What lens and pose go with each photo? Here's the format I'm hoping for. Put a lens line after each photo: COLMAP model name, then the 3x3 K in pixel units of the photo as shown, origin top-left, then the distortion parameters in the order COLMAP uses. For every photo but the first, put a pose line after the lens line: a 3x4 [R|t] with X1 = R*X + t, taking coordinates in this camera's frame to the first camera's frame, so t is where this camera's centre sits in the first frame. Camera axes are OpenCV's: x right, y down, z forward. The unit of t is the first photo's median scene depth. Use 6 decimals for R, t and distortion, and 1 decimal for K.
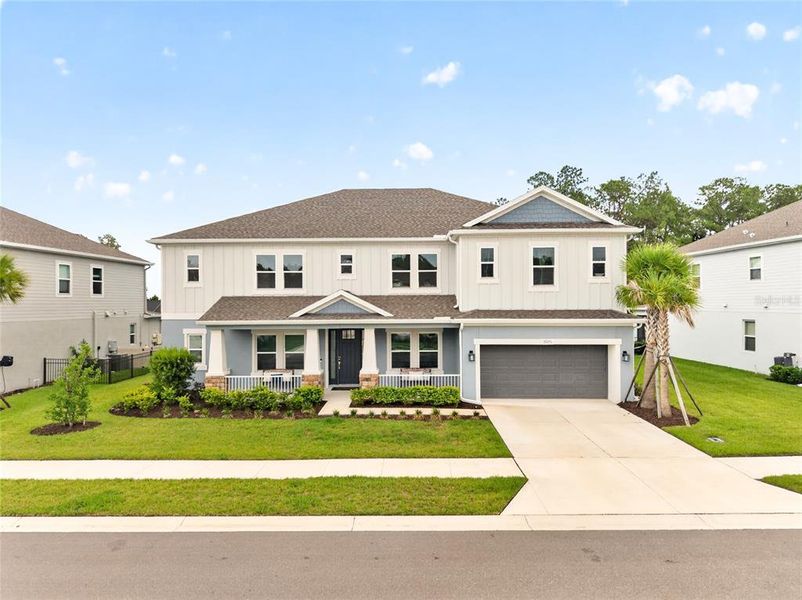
lens RADIAL K [[525.5, 0, 400.6], [0, 525.5, 299.2], [0, 0, 1]] dist [0.028865, -0.023054]
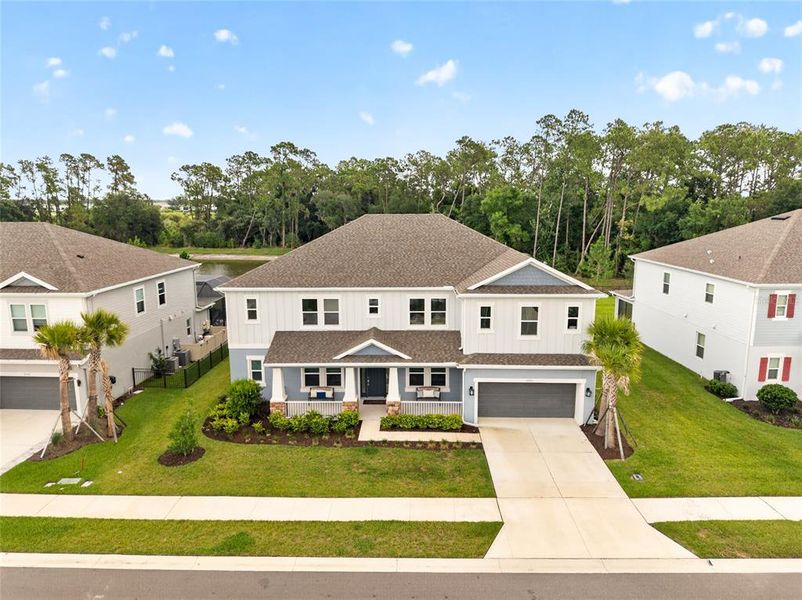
lens RADIAL K [[525.5, 0, 402.4], [0, 525.5, 293.8], [0, 0, 1]] dist [0.028865, -0.023054]
pose [[0.999975, 0.002838, -0.006539, -0.029775], [-0.001673, 0.985163, 0.171611, -0.345727], [0.006929, -0.171595, 0.985143, -0.250930]]
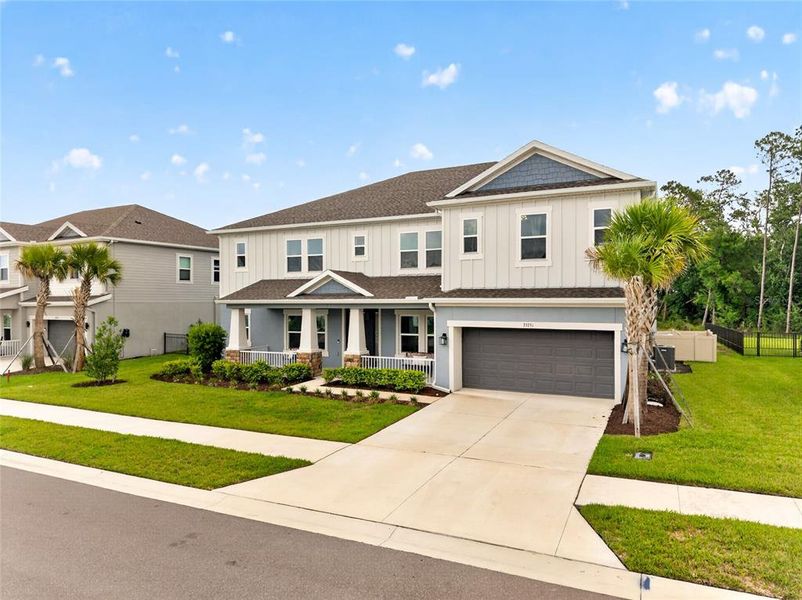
lens RADIAL K [[525.5, 0, 406.3], [0, 525.5, 299.8], [0, 0, 1]] dist [0.028865, -0.023054]
pose [[0.908509, 0.001868, -0.417862, 0.438486], [0.001944, 0.999960, 0.008696, 0.030743], [0.417862, -0.008713, 0.908469, 0.145399]]
